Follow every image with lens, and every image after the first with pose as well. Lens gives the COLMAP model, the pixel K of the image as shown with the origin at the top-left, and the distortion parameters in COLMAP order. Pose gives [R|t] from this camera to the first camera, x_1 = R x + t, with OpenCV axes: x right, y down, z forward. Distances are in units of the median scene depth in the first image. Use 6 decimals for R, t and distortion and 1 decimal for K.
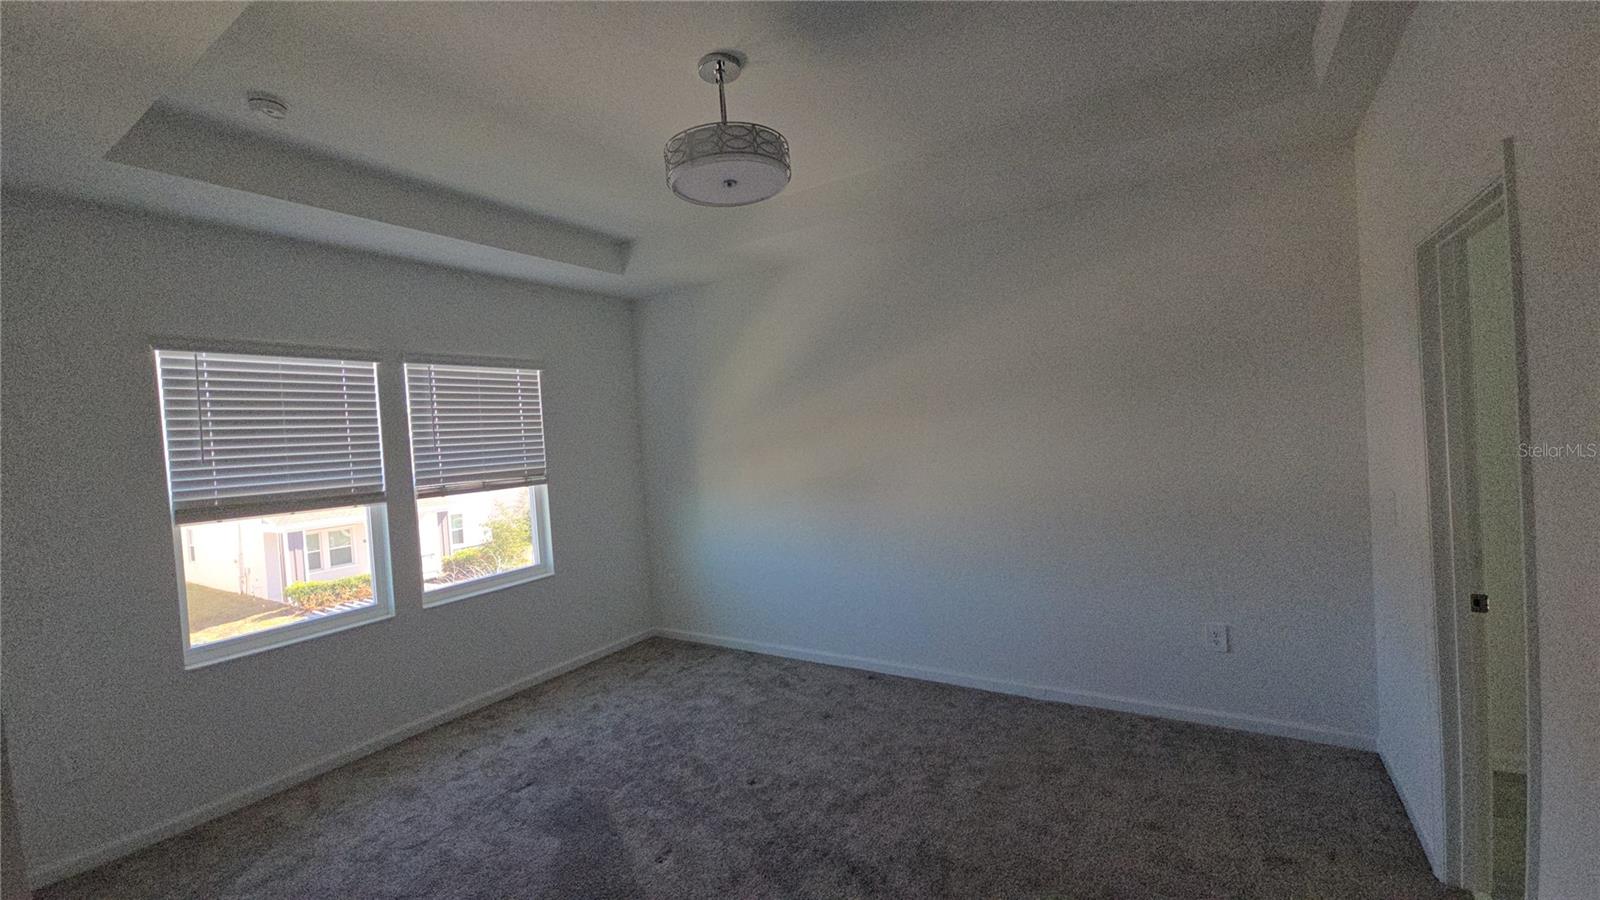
lens RADIAL K [[643.9, 0, 807.3], [0, 643.9, 444.6], [0, 0, 1]] dist [0.002502, -0.004207]
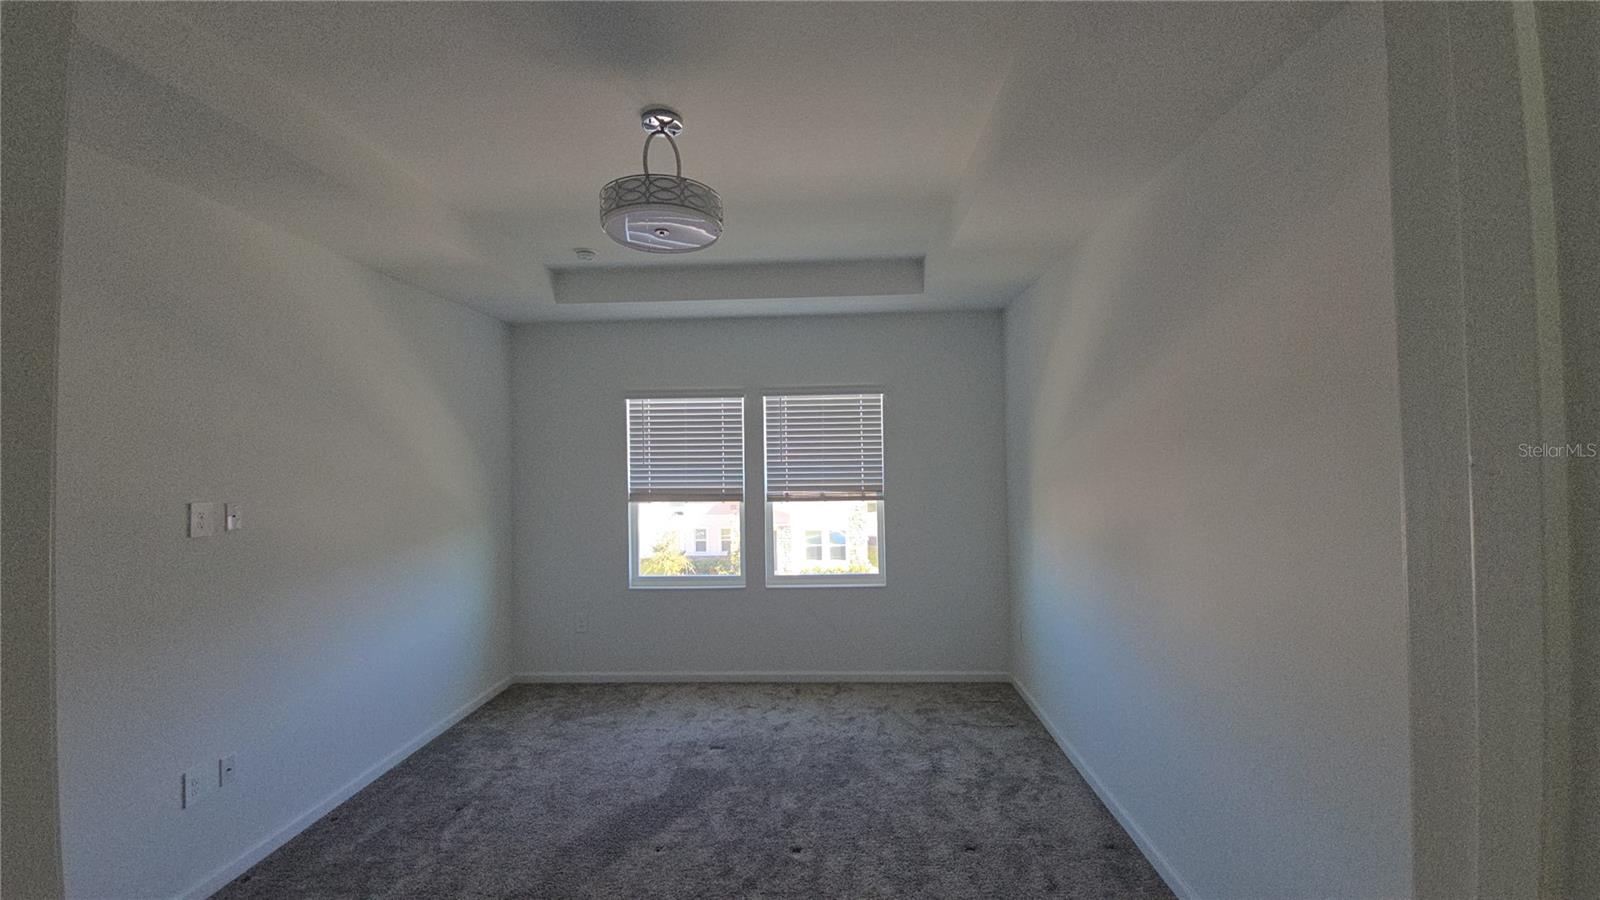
lens RADIAL K [[617.0, 0, 800.1], [0, 617.0, 465.1], [0, 0, 1]] dist [0.000290, -0.000070]
pose [[0.486751, 0.037671, -0.872728, 0.482558], [-0.034722, 0.999115, 0.023760, -0.019493], [0.872850, 0.018738, 0.487628, 0.443716]]
